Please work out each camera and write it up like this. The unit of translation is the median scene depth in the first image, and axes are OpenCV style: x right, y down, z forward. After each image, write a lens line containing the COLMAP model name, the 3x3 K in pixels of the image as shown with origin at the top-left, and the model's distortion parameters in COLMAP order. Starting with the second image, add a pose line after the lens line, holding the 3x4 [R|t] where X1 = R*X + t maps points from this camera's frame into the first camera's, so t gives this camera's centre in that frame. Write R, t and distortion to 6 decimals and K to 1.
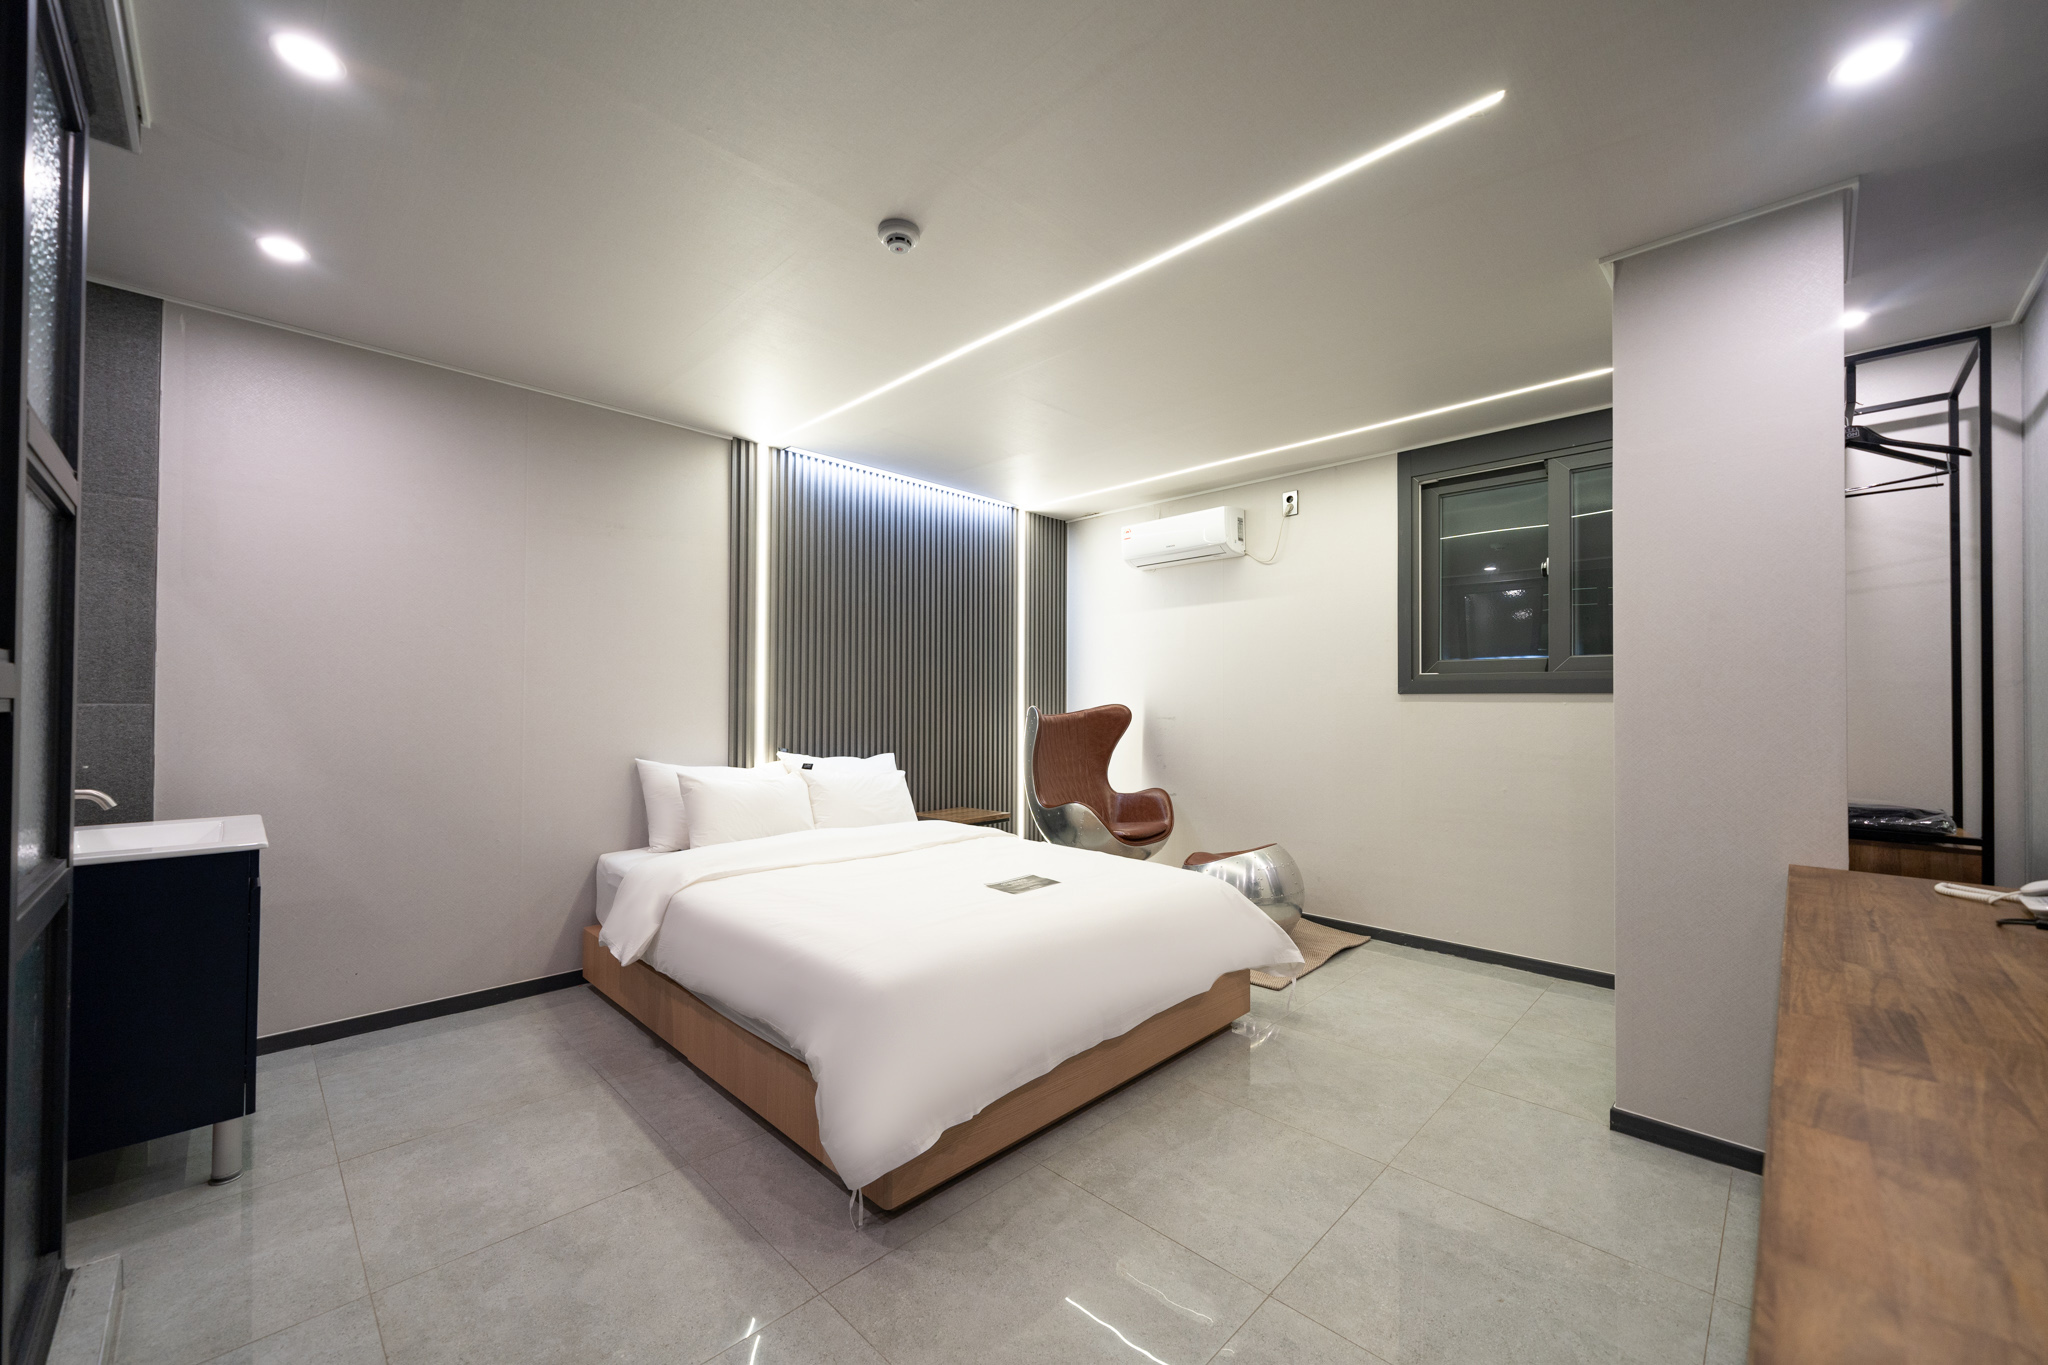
lens RADIAL K [[784.3, 0, 1027.4], [0, 784.3, 693.8], [0, 0, 1]] dist [0.000506, 0.000064]
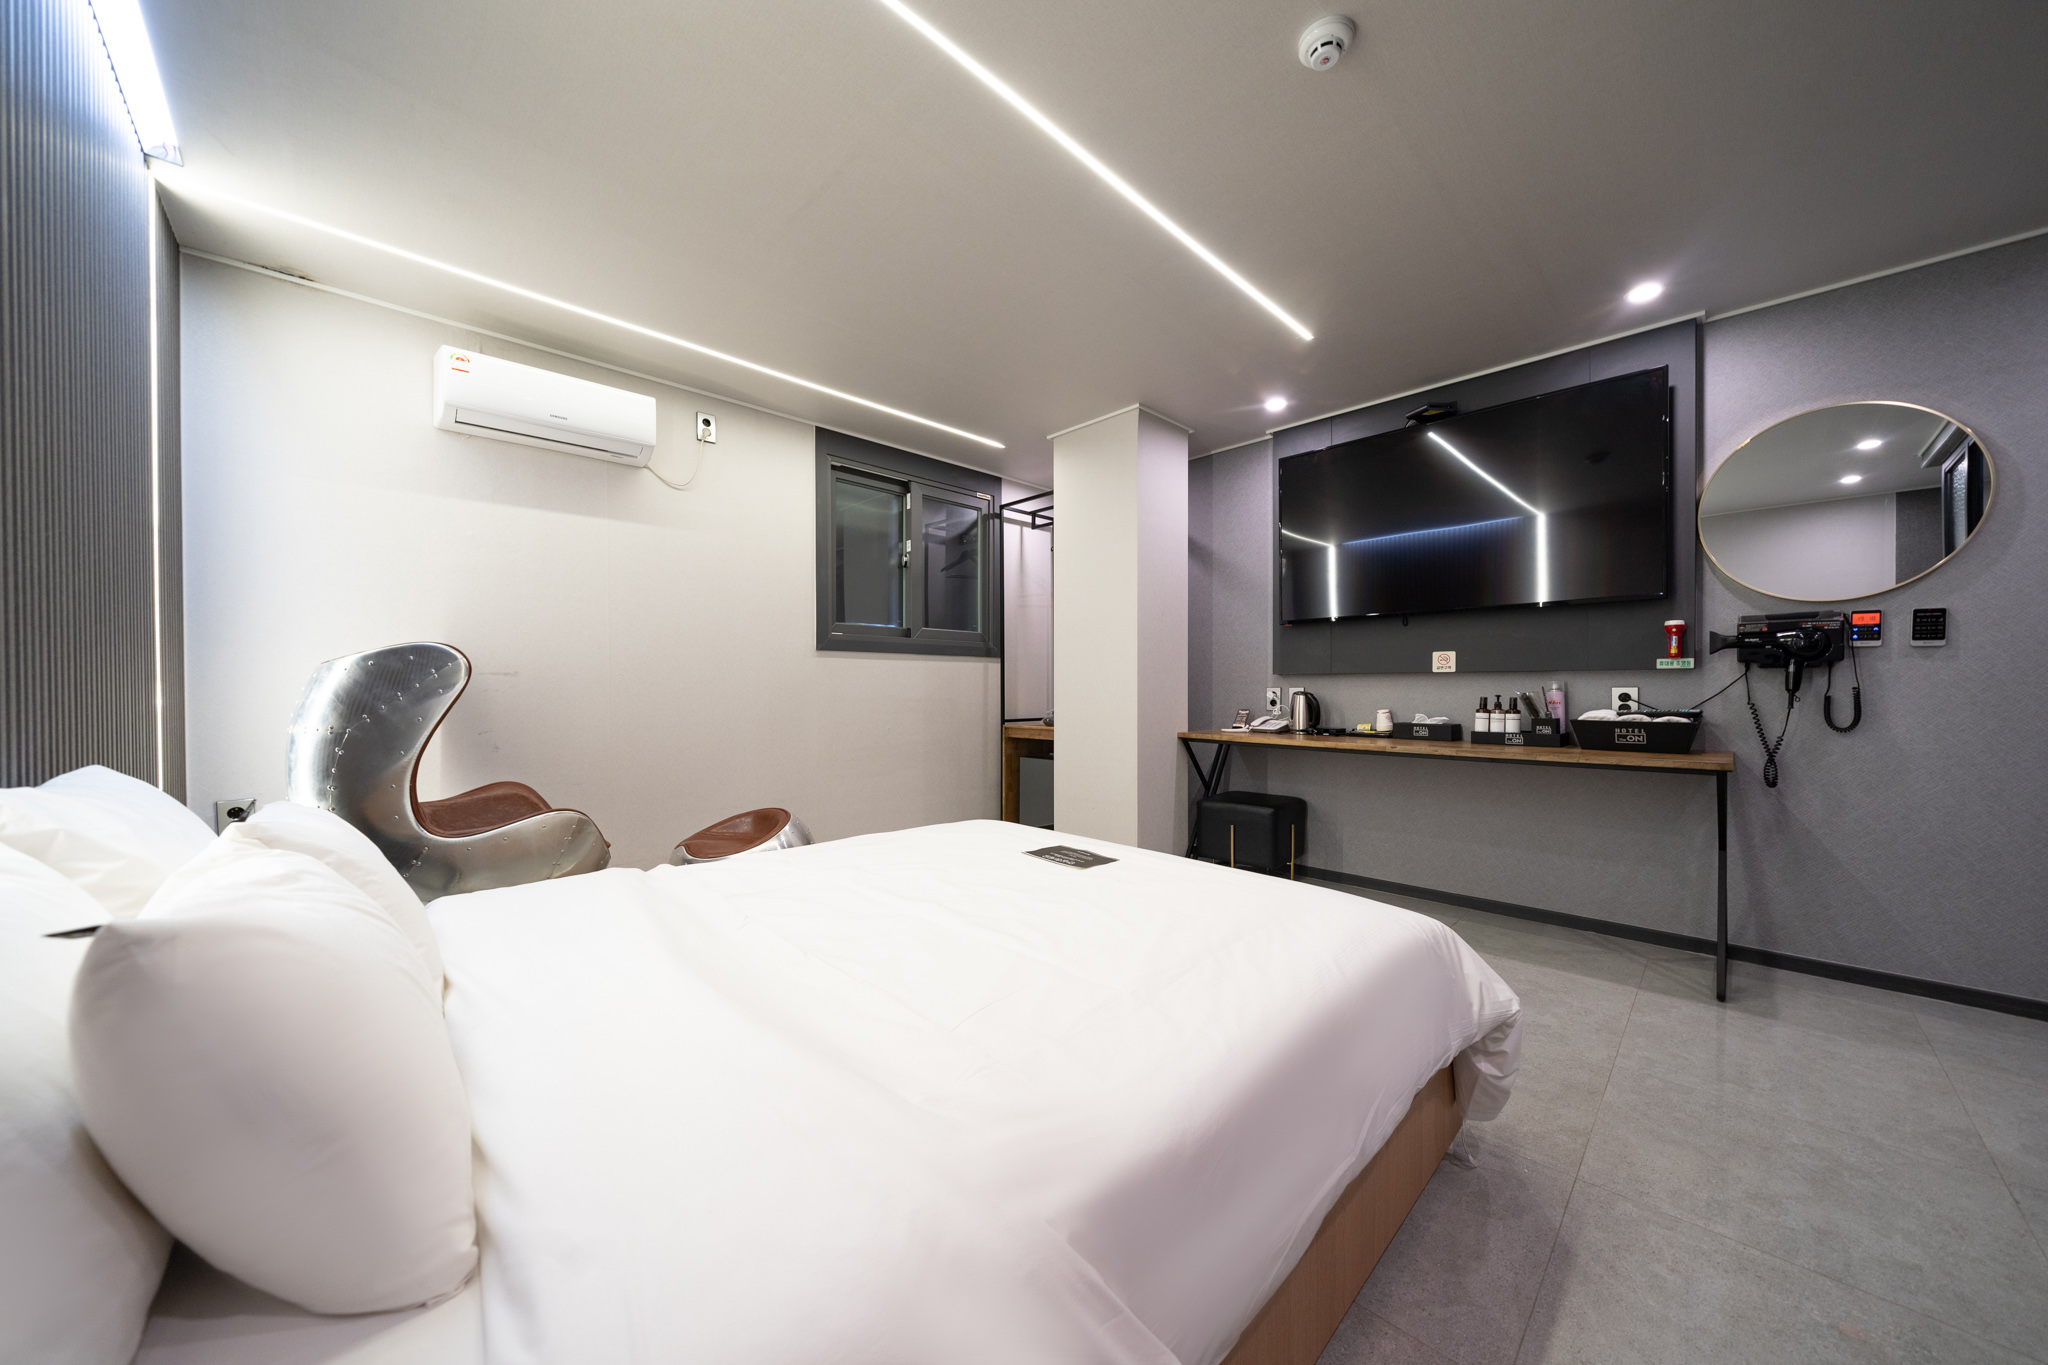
lens RADIAL K [[701.4, 0, 1022.9], [0, 701.4, 691.9], [0, 0, 1]] dist [-0.000675, 0.000060]
pose [[0.020748, -0.011664, 0.999717, -0.498862], [-0.008739, 0.999892, 0.011847, 0.044168], [-0.999747, -0.008982, 0.020644, 0.710719]]
